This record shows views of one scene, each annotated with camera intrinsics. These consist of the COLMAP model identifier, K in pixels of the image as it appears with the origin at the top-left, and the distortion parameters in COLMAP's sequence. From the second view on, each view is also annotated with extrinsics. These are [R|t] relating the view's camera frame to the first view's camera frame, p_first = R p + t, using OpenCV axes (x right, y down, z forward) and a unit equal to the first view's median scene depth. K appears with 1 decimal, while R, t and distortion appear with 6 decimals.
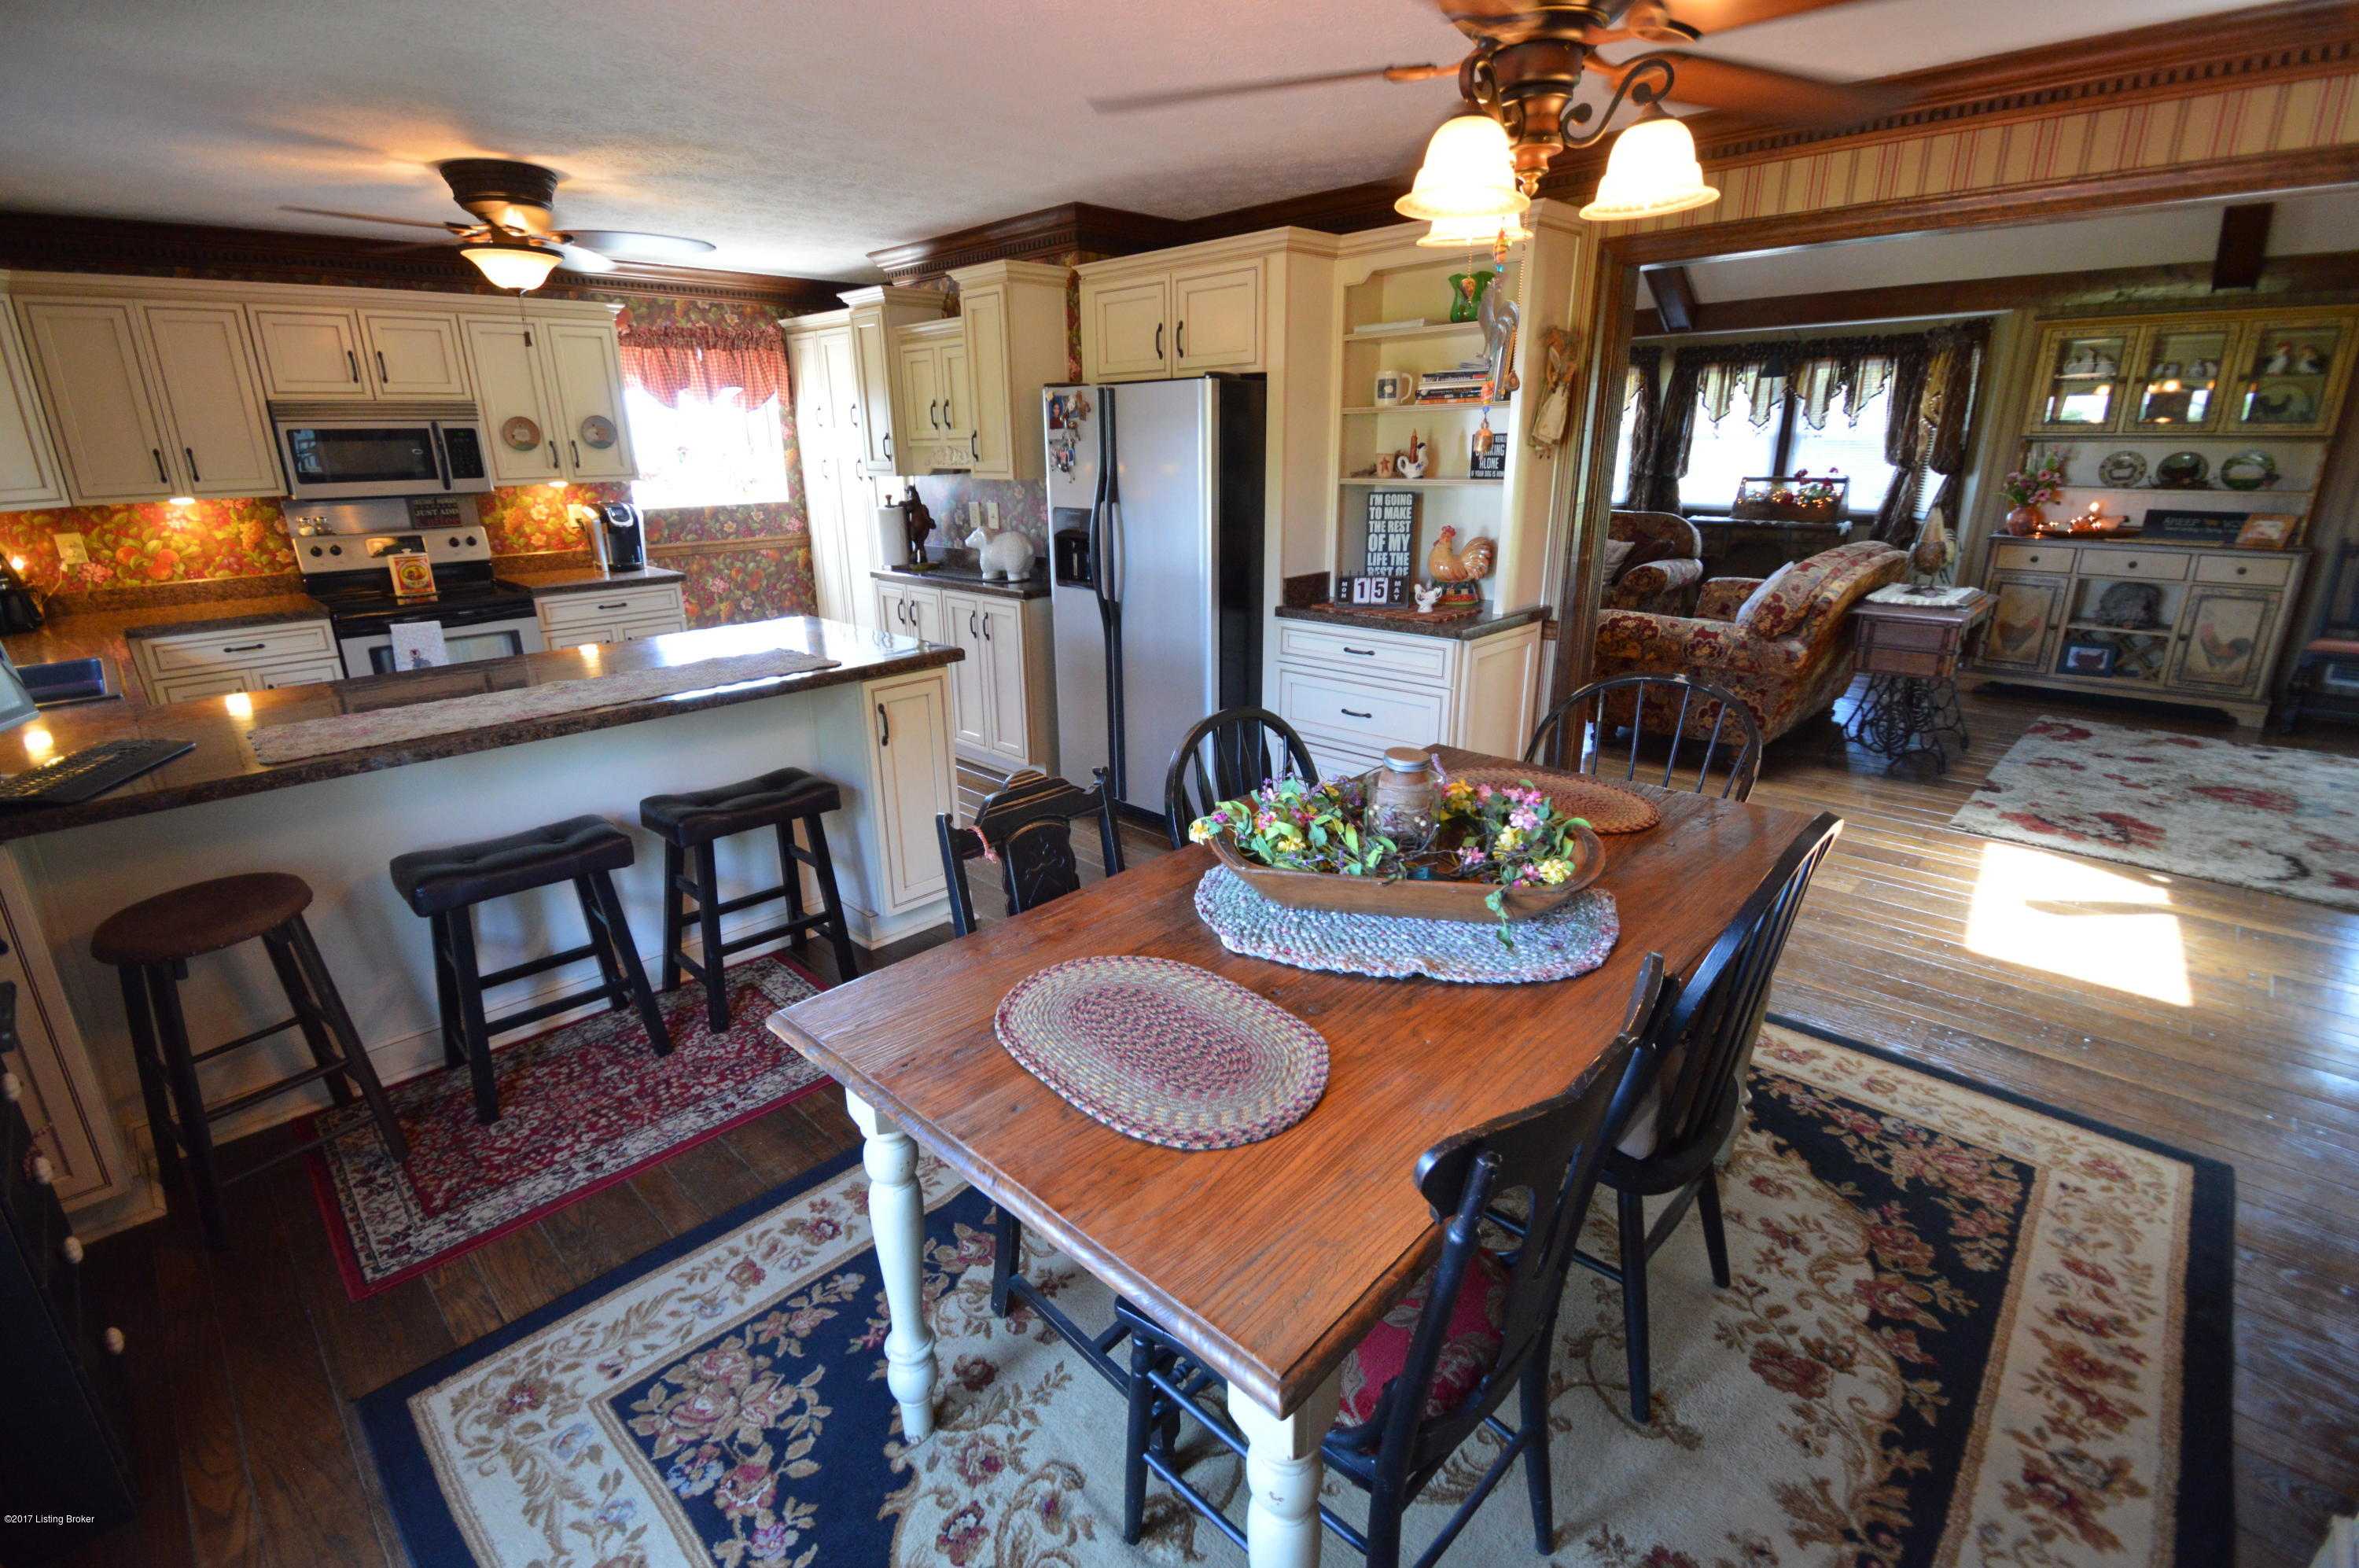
lens RADIAL K [[1056.3, 0, 1179.5], [0, 1056.3, 784.0], [0, 0, 1]] dist [0.015976, -0.013147]
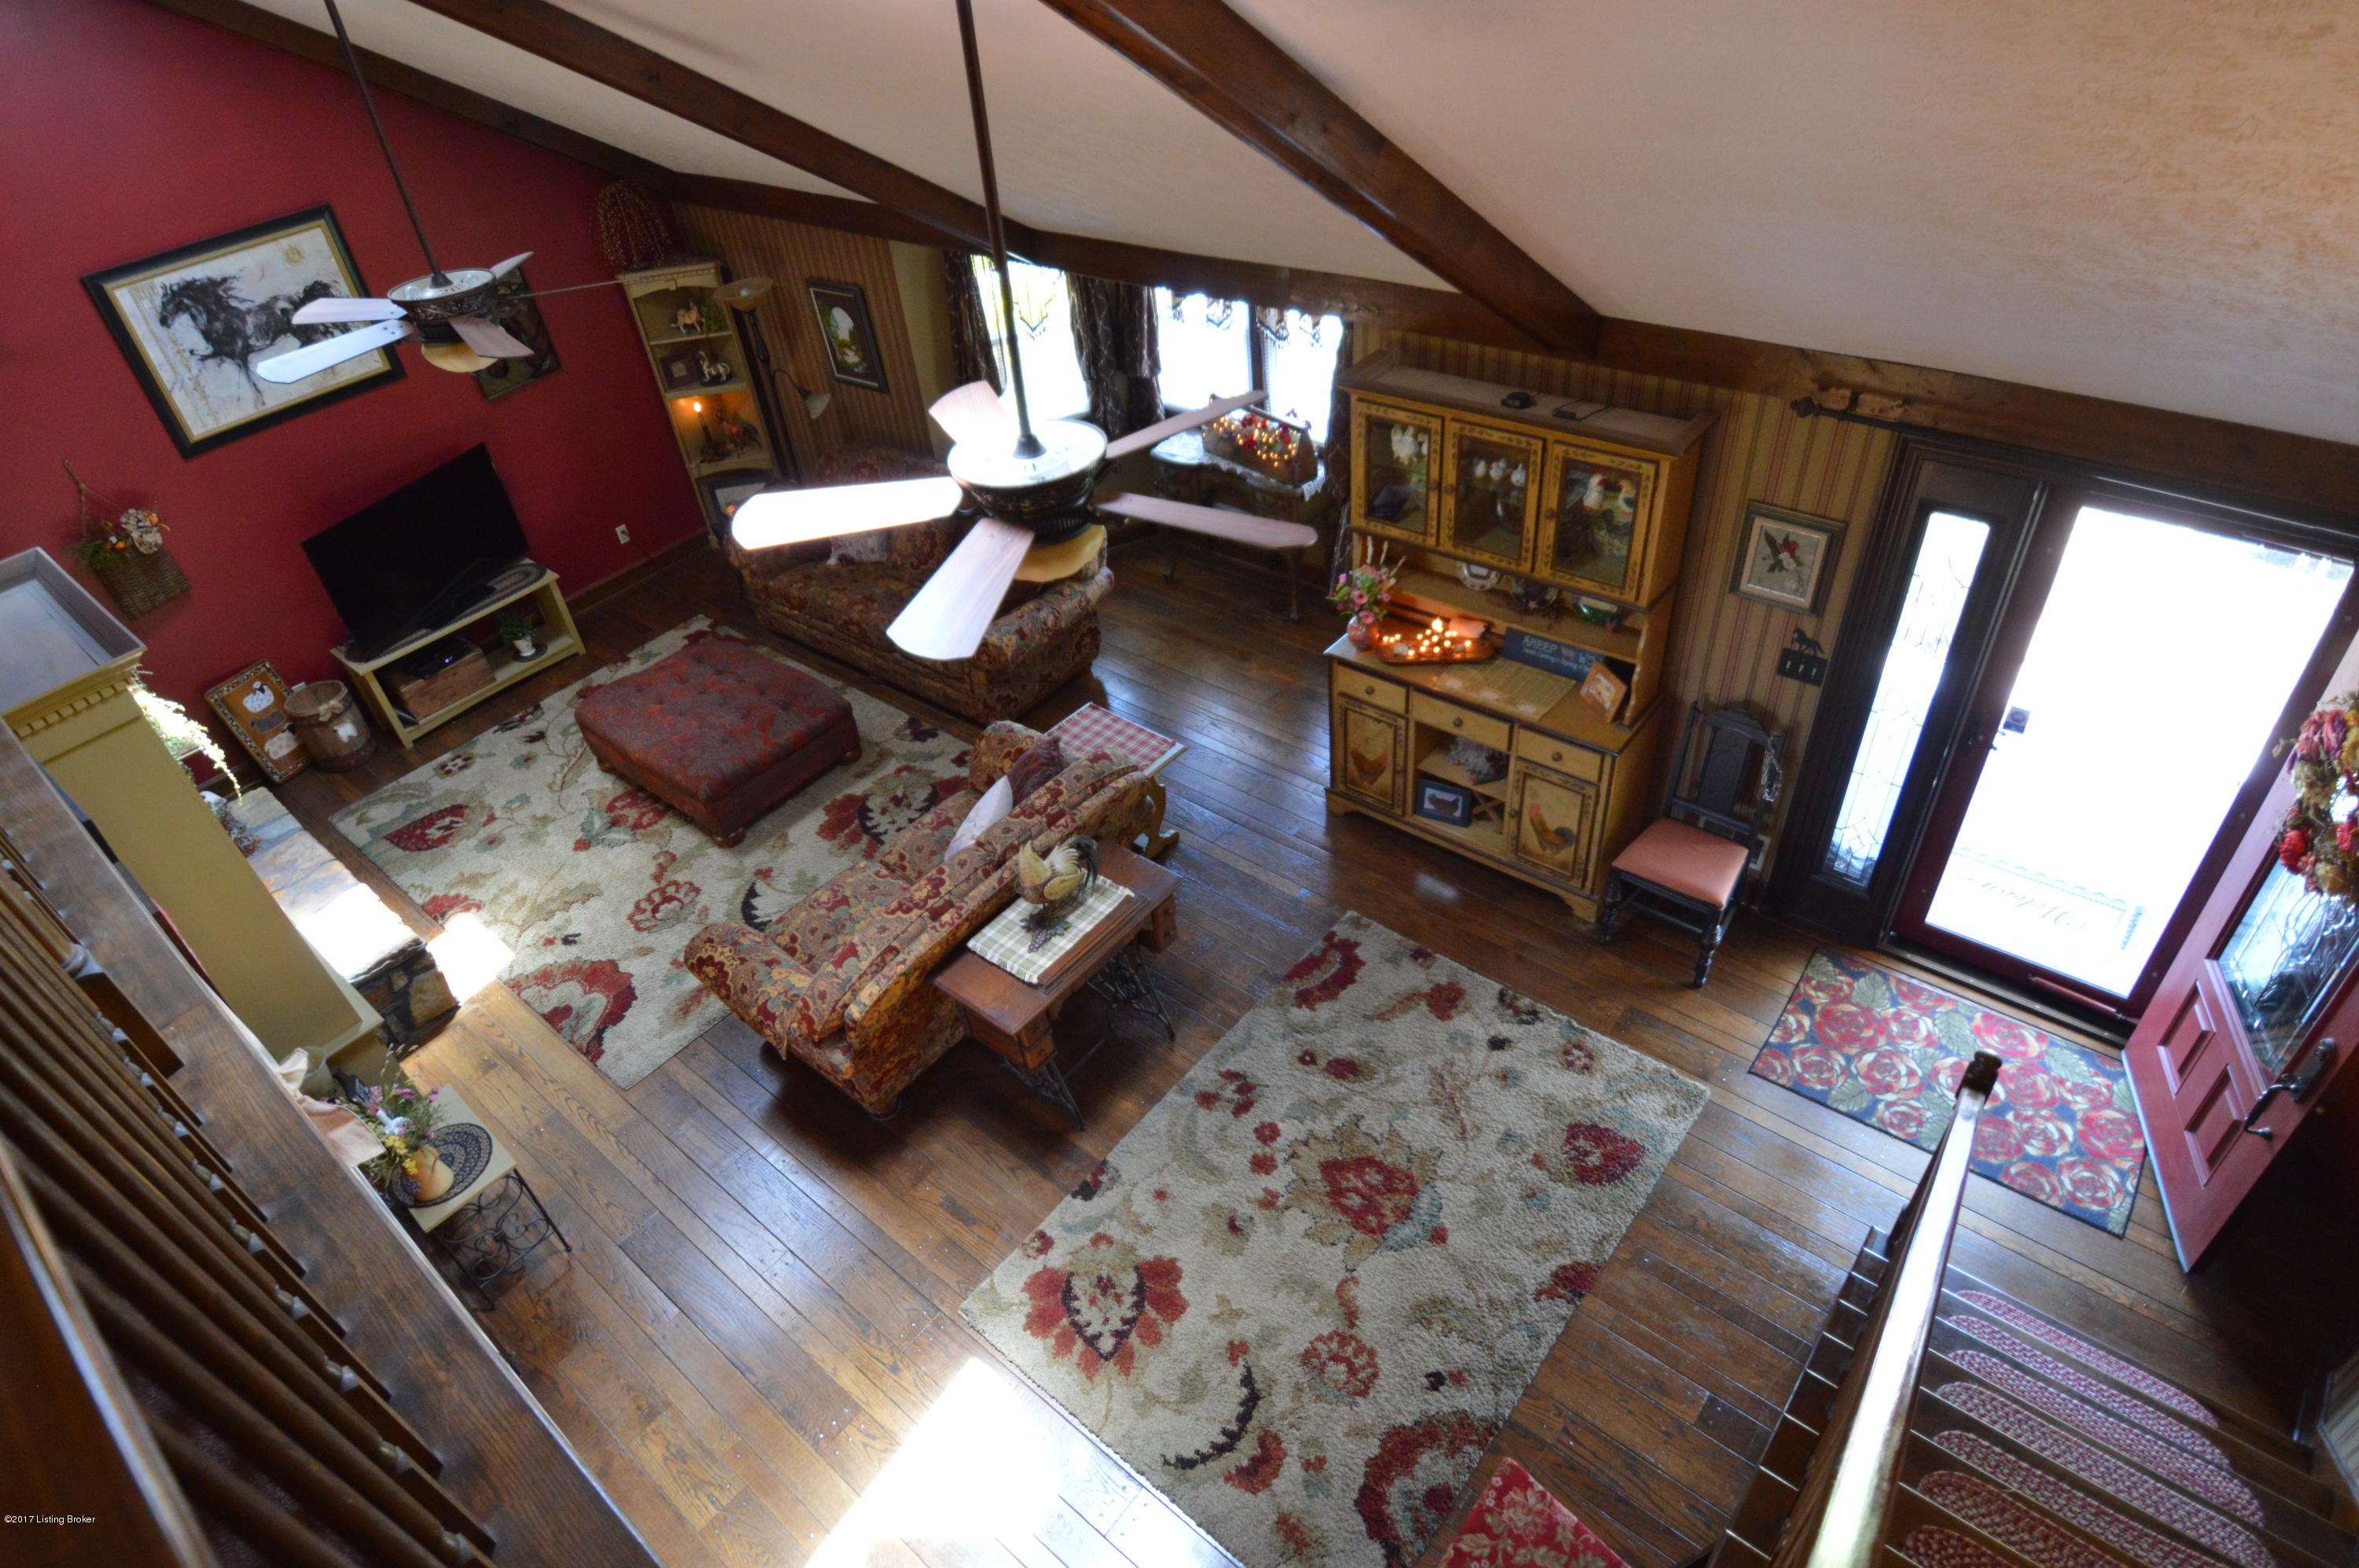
lens RADIAL K [[1285.6, 0, 1148.1], [0, 1285.6, 778.5], [0, 0, 1]] dist [-0.015416, 0.000080]
pose [[0.993839, -0.110341, -0.010392, 0.860183], [0.106955, 0.930297, 0.350867, -0.650469], [-0.029047, -0.349816, 0.936368, 0.162259]]
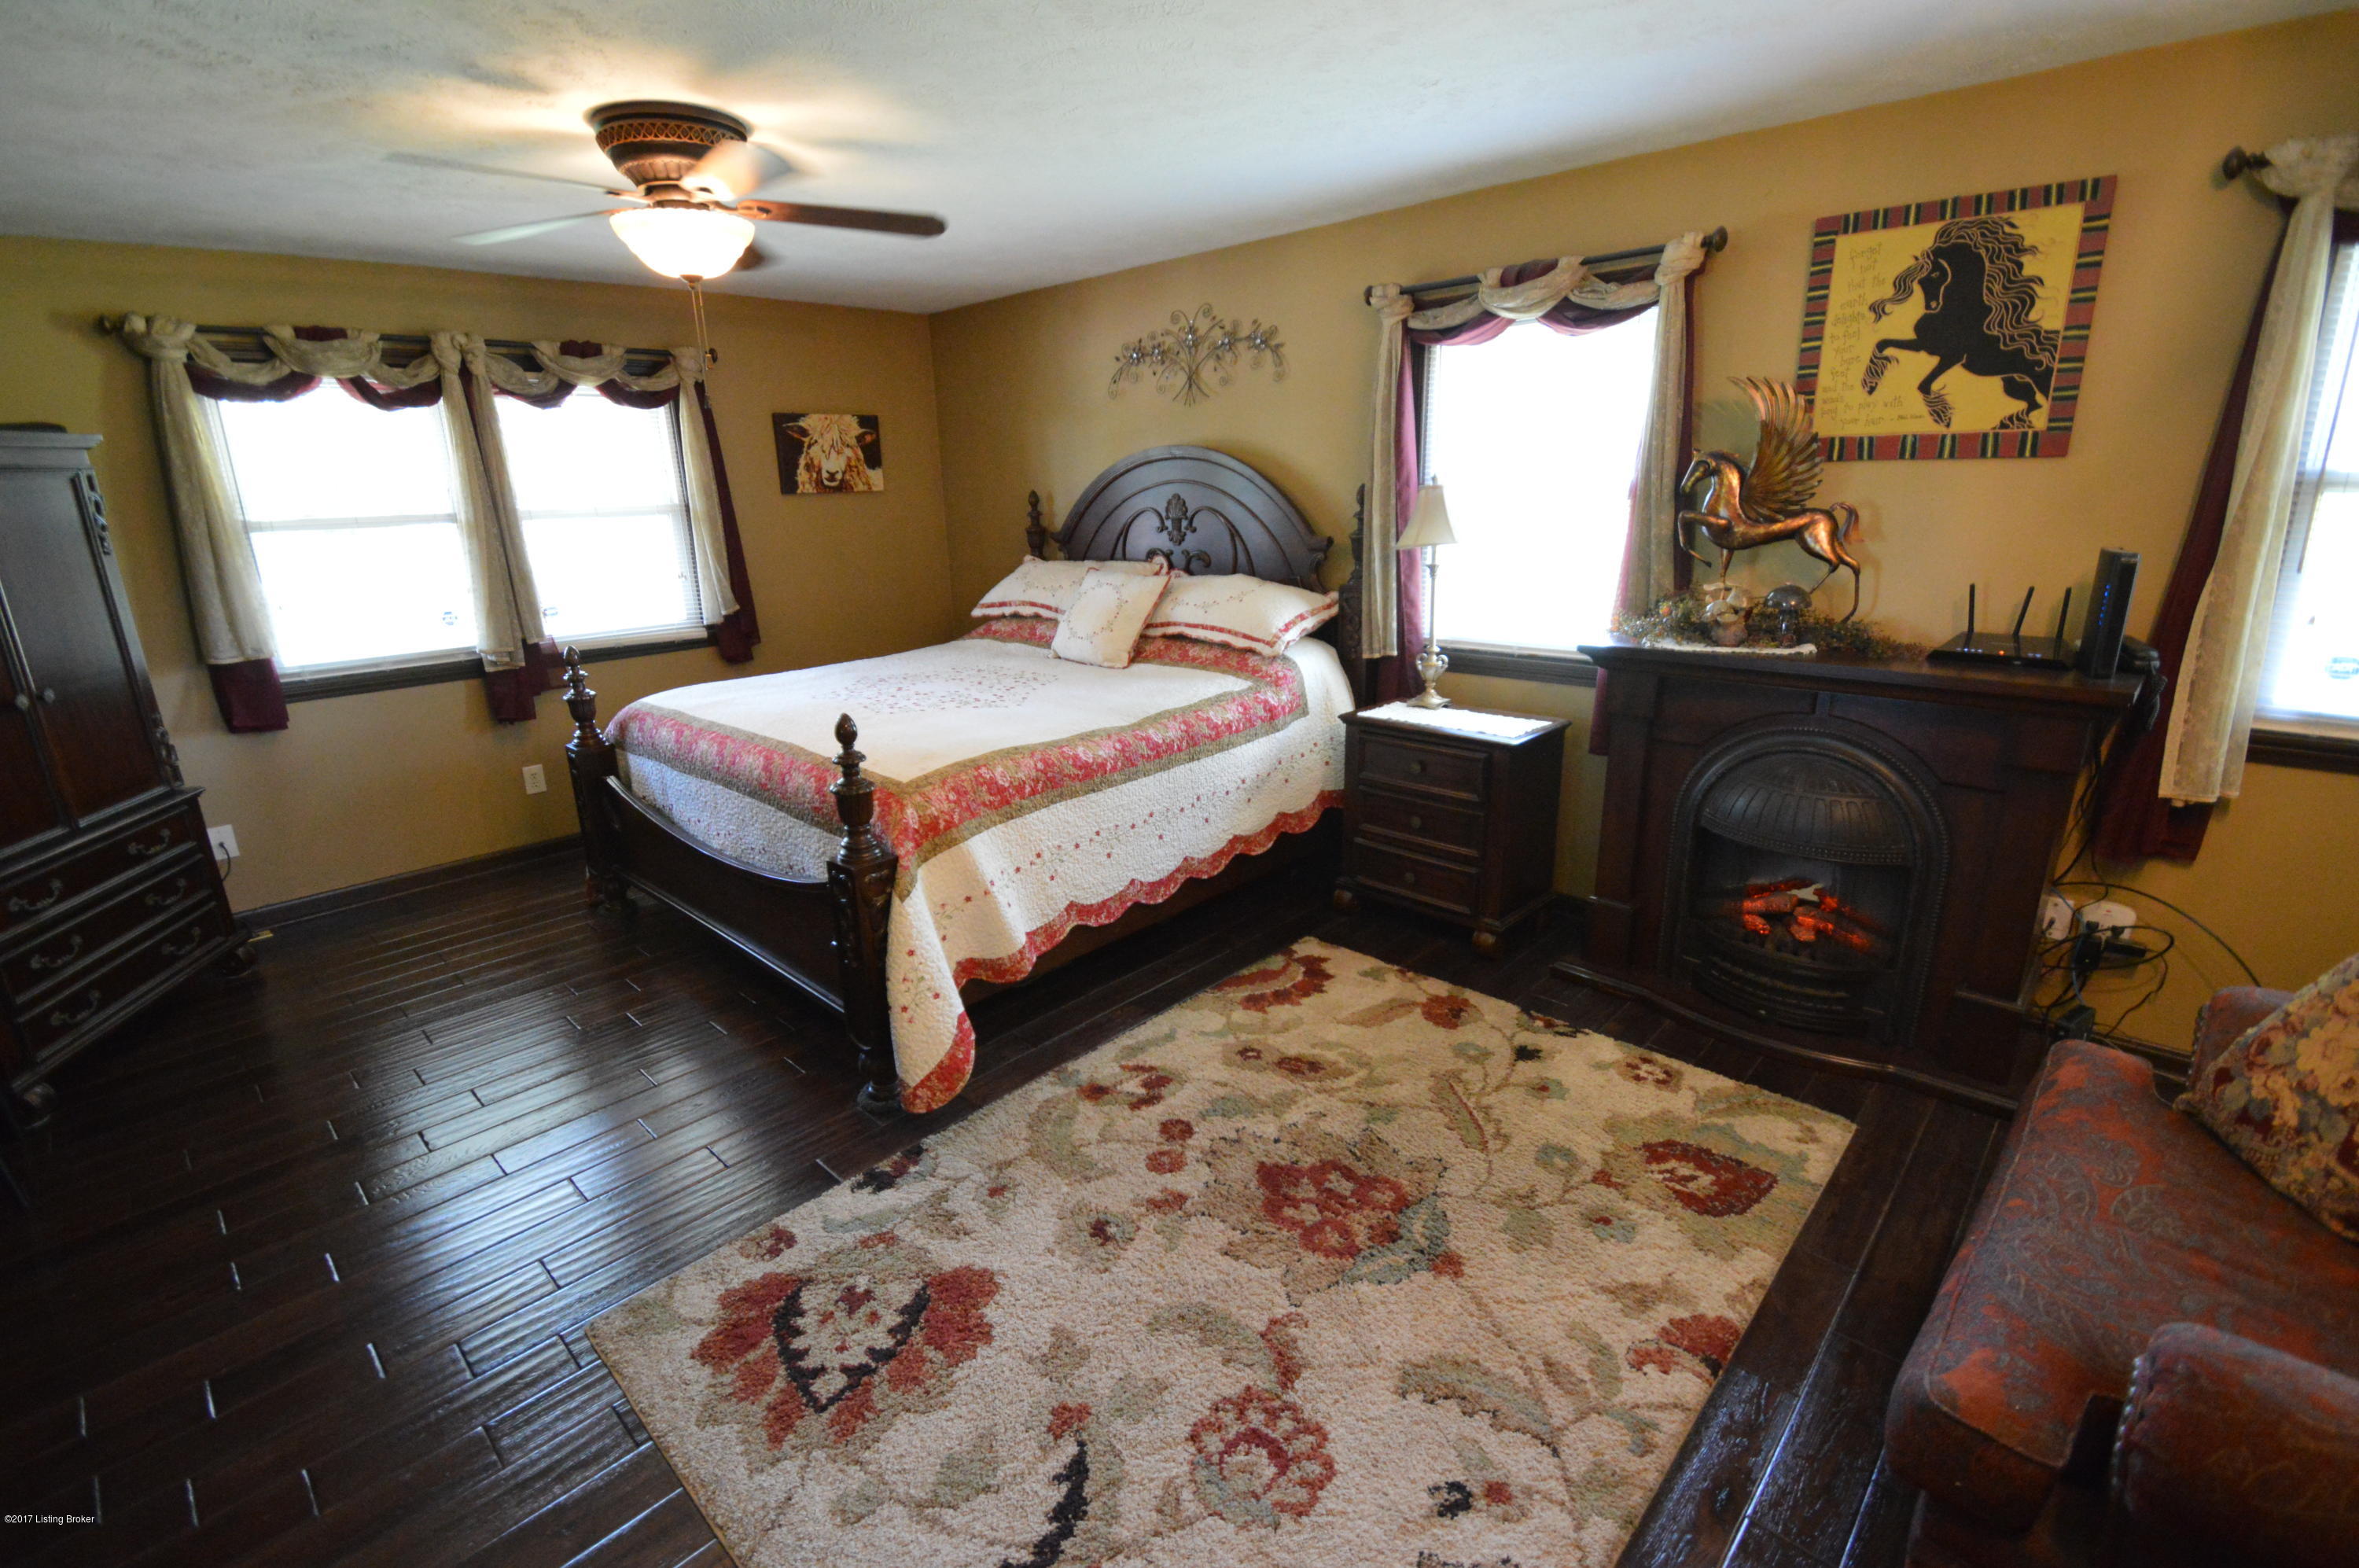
lens RADIAL K [[1071.5, 0, 1167.8], [0, 1071.5, 777.8], [0, 0, 1]] dist [0.018071, 0.000025]
pose [[0.999852, -0.015592, 0.007243, 0.906743], [0.015898, 0.998888, -0.044378, -0.167089], [-0.006544, 0.044486, 0.998989, 0.457094]]
